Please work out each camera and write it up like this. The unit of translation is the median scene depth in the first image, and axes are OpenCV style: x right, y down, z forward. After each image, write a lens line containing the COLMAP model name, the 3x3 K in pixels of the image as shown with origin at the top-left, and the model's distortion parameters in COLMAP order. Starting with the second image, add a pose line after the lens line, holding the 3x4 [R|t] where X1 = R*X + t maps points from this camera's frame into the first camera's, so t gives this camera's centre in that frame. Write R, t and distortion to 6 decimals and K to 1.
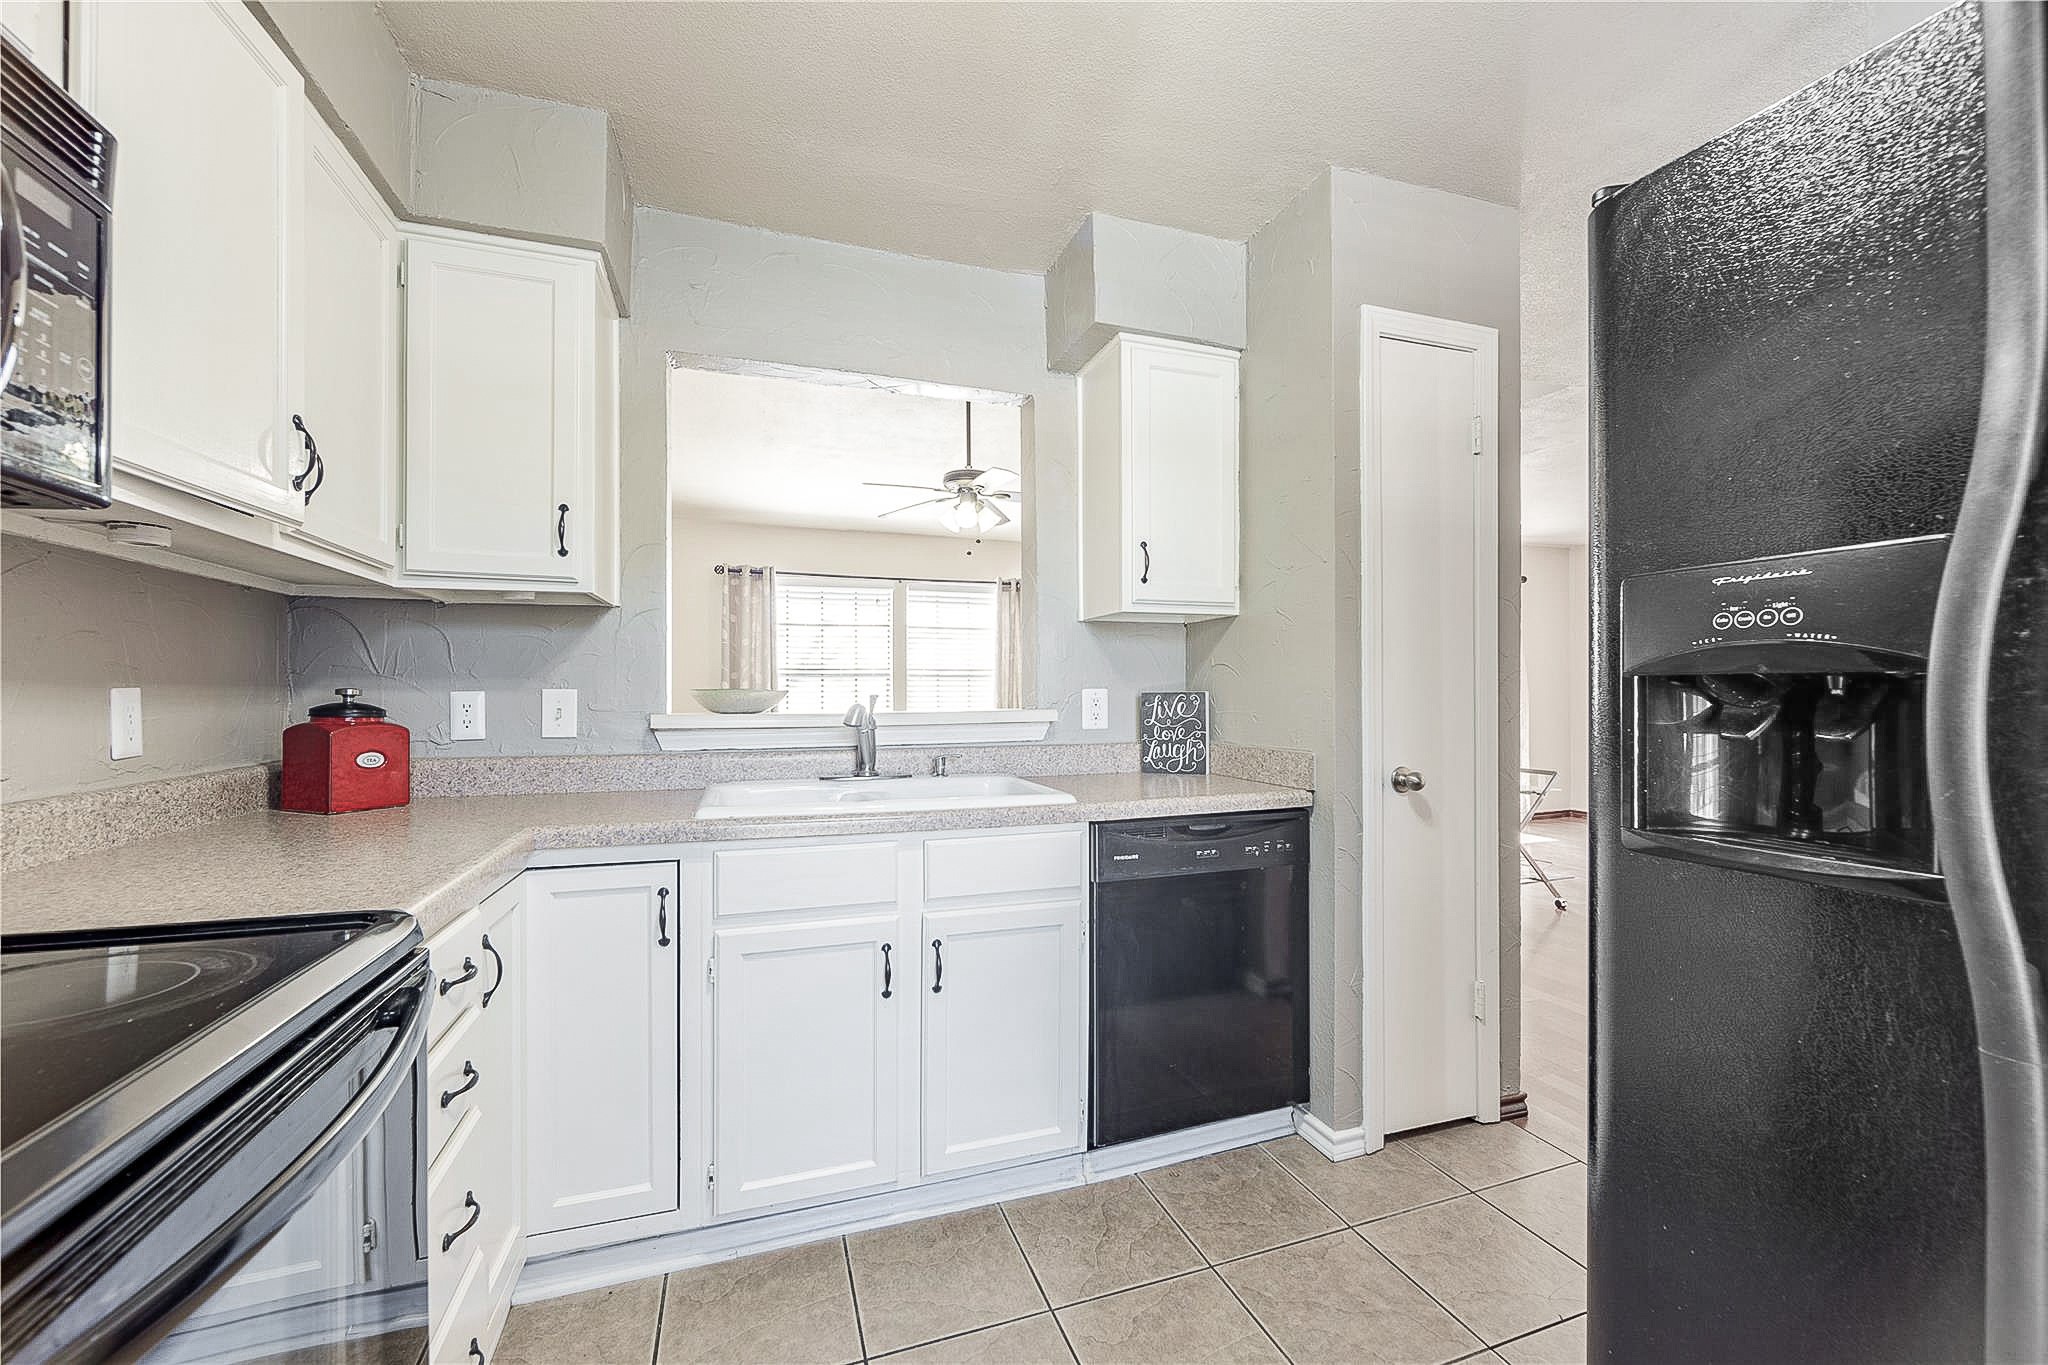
lens RADIAL K [[811.3, 0, 1023.4], [0, 811.3, 662.3], [0, 0, 1]] dist [-0.001183, -0.000386]
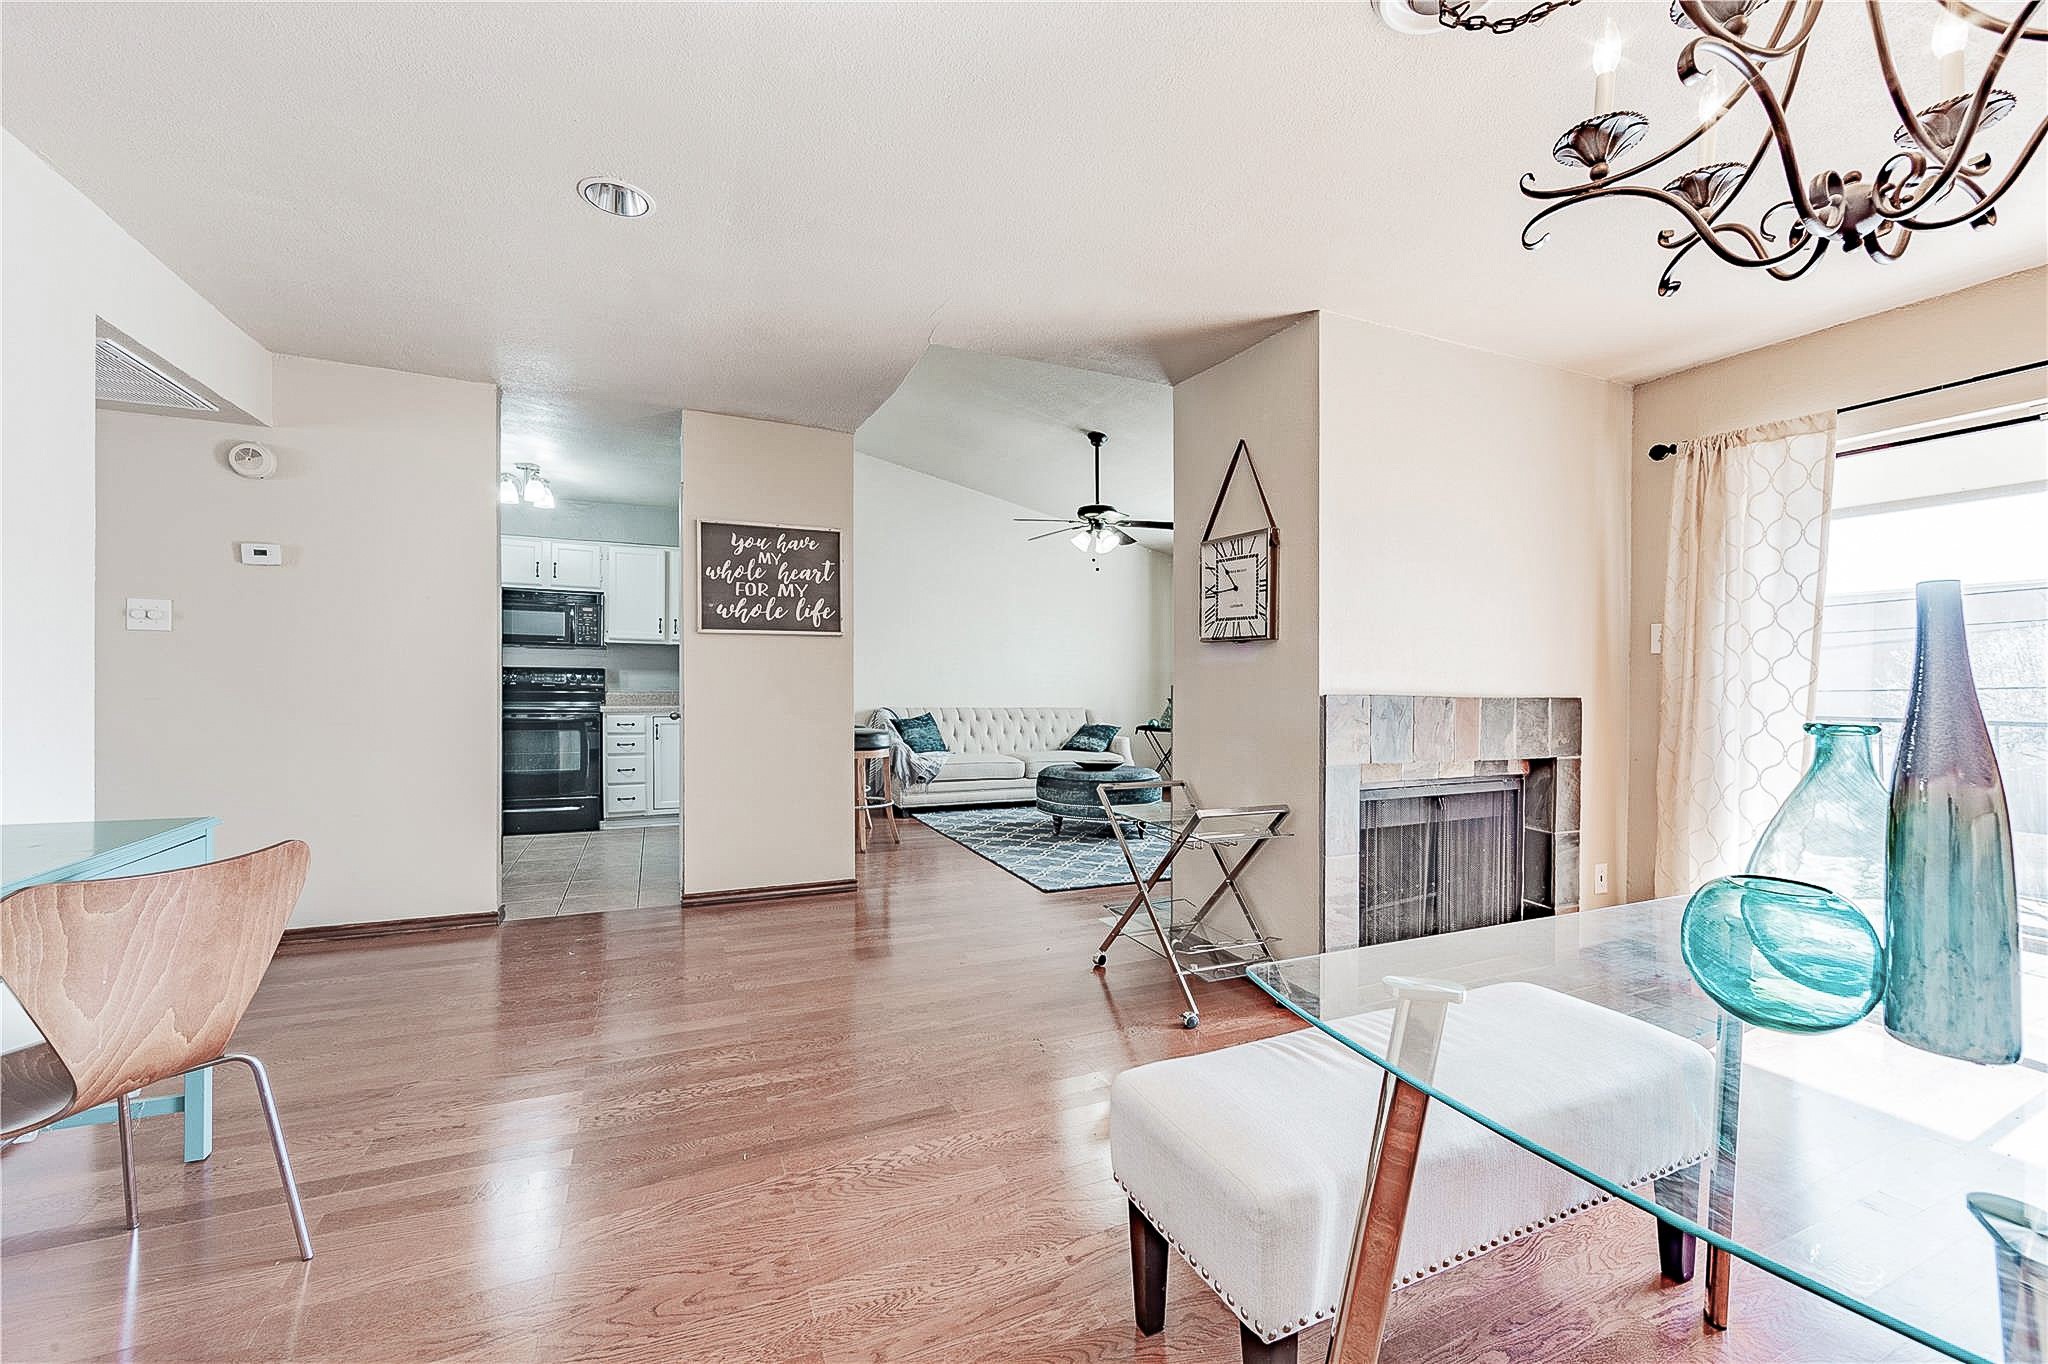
lens RADIAL K [[811.9, 0, 1030.9], [0, 811.9, 690.0], [0, 0, 1]] dist [0.000185, 0.000019]
pose [[0.081722, 0.016451, -0.996519, 2.743577], [0.025993, 0.999488, 0.018632, 0.070053], [0.996316, -0.027425, 0.081253, 1.779074]]
